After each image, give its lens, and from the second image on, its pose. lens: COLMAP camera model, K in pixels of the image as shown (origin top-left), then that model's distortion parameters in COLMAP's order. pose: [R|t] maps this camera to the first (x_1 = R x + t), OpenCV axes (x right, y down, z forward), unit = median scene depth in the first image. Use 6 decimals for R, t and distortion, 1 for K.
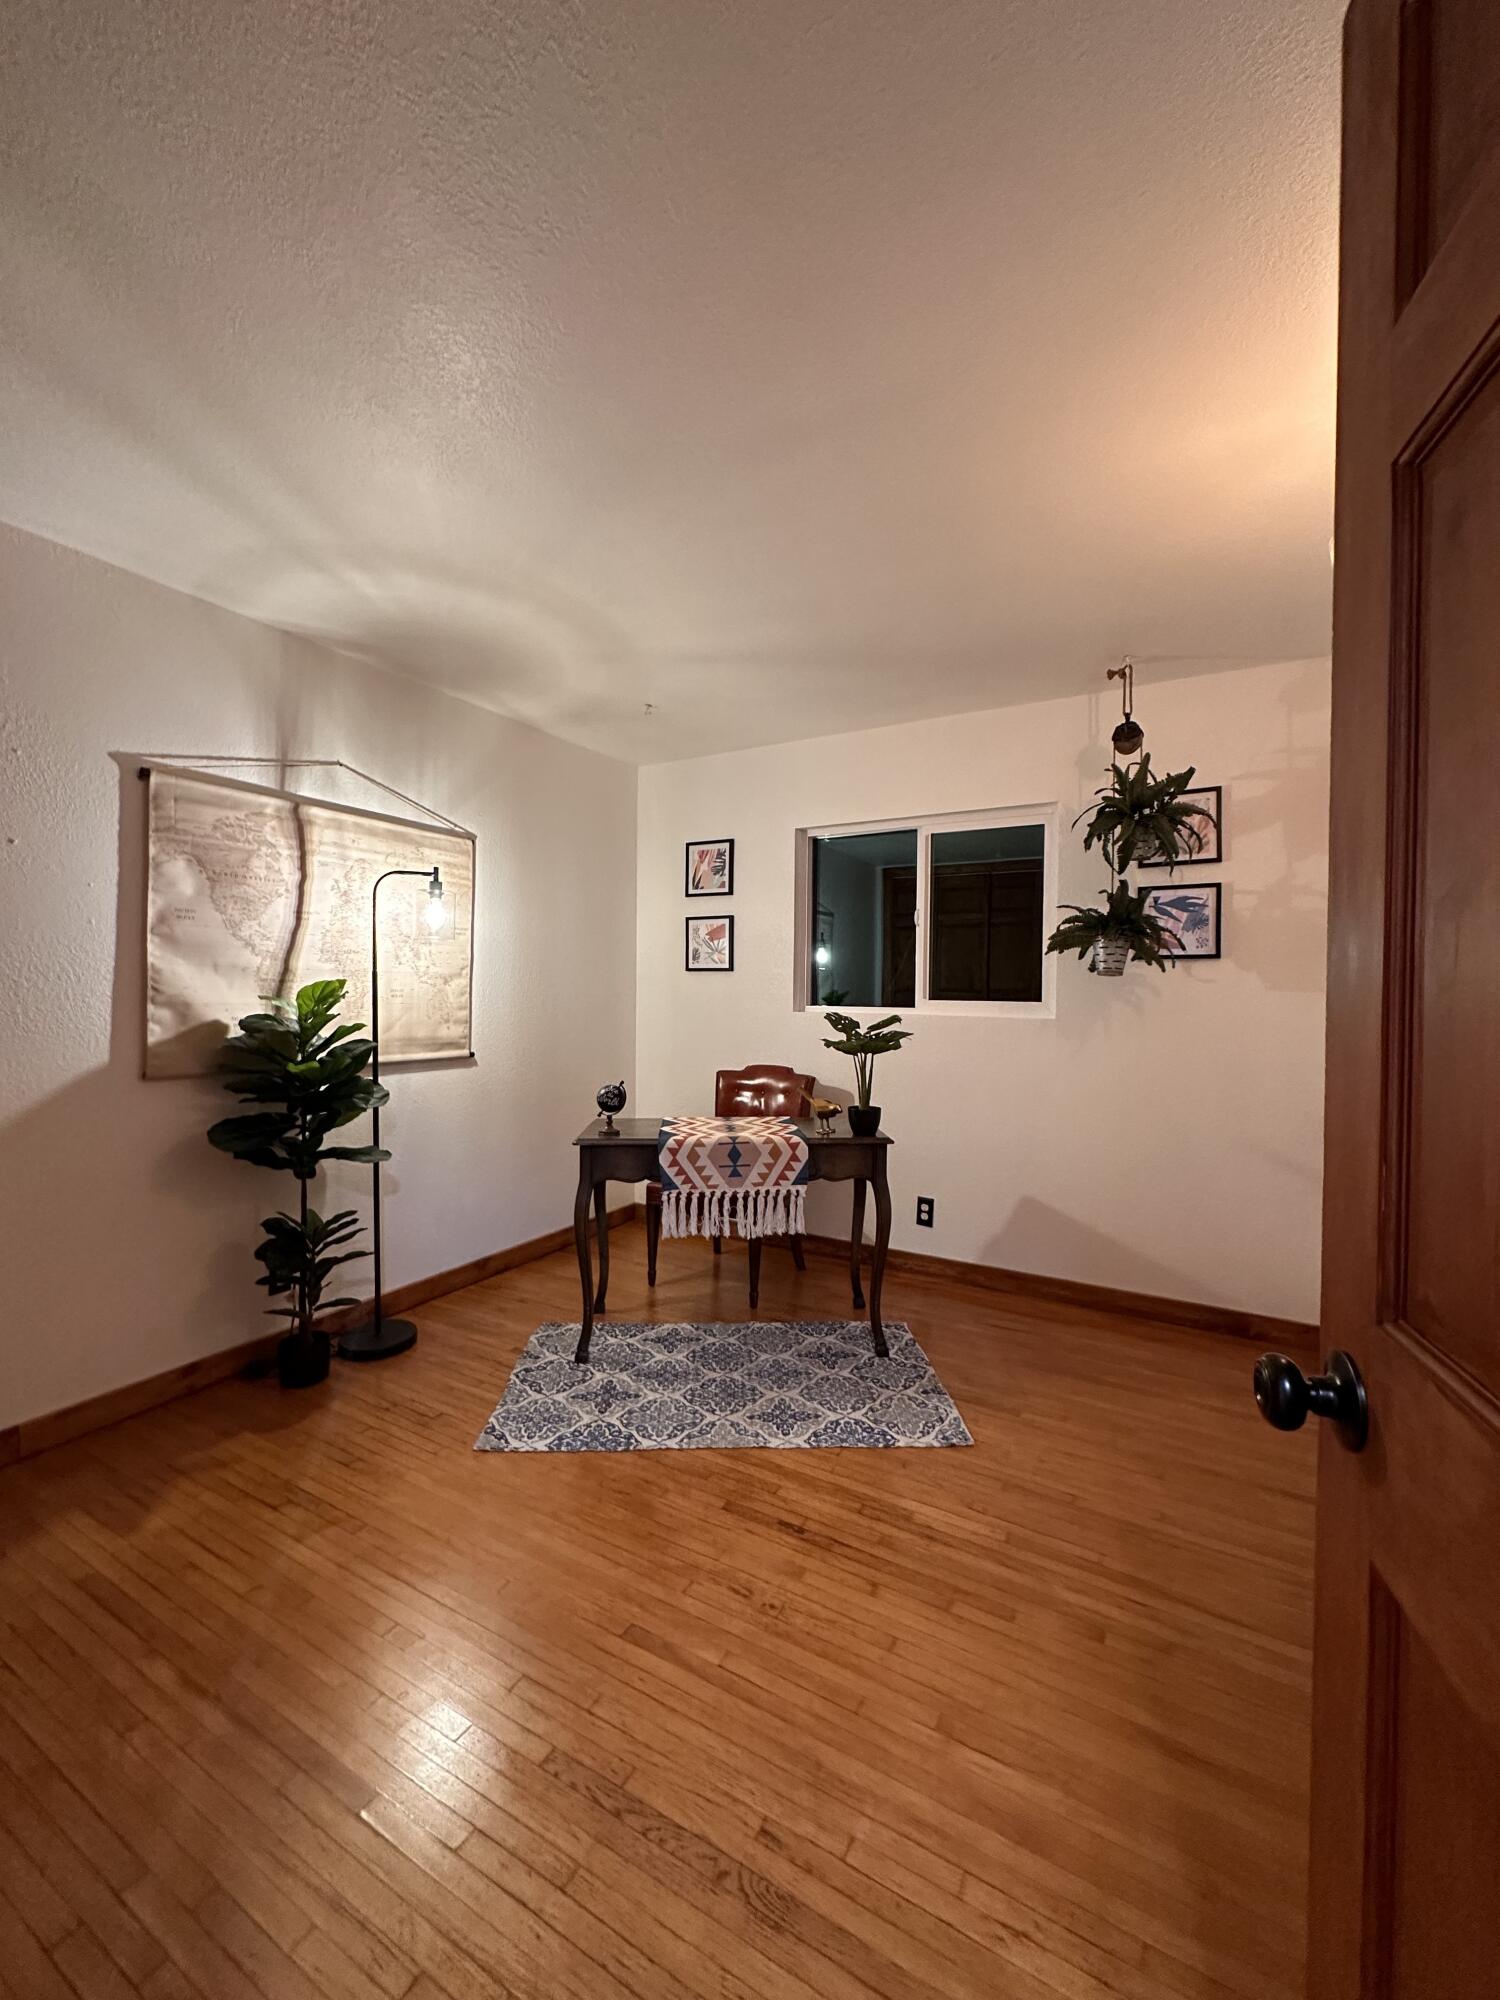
lens RADIAL K [[798.7, 0, 752.0], [0, 798.7, 1003.1], [0, 0, 1]] dist [-0.002765, 0.000498]
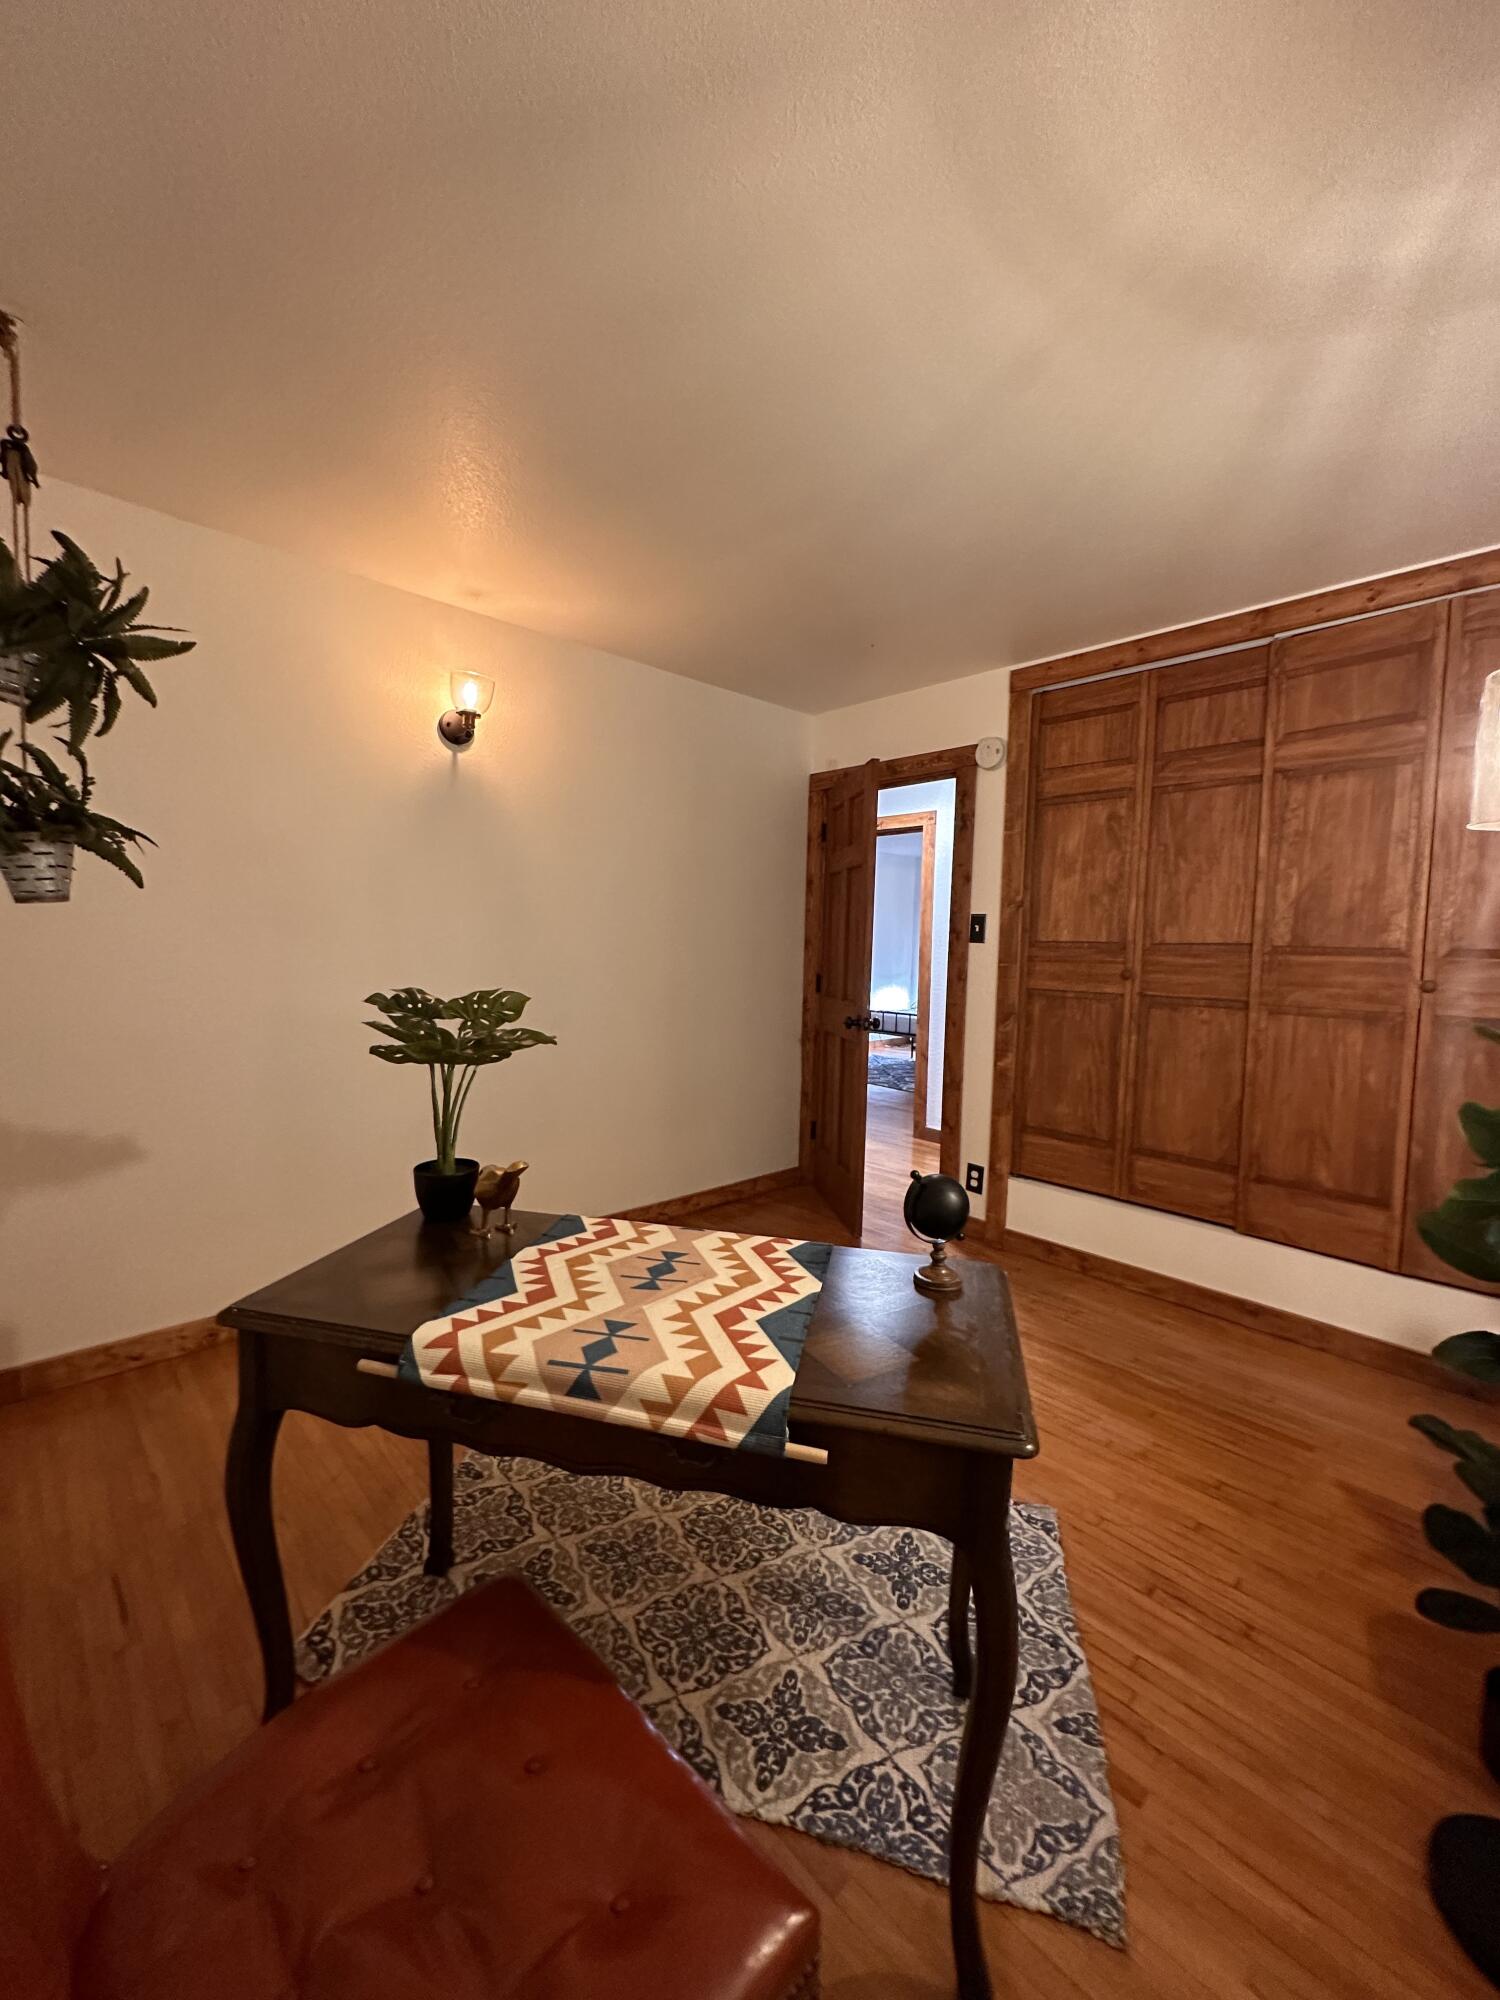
lens RADIAL K [[798.7, 0, 752.4], [0, 798.7, 996.5], [0, 0, 1]] dist [-0.002765, 0.000498]
pose [[-0.957715, -0.050596, 0.283235, -0.204604], [-0.027153, 0.995917, 0.086090, -0.033491], [-0.286434, 0.074759, -0.955179, 1.489475]]
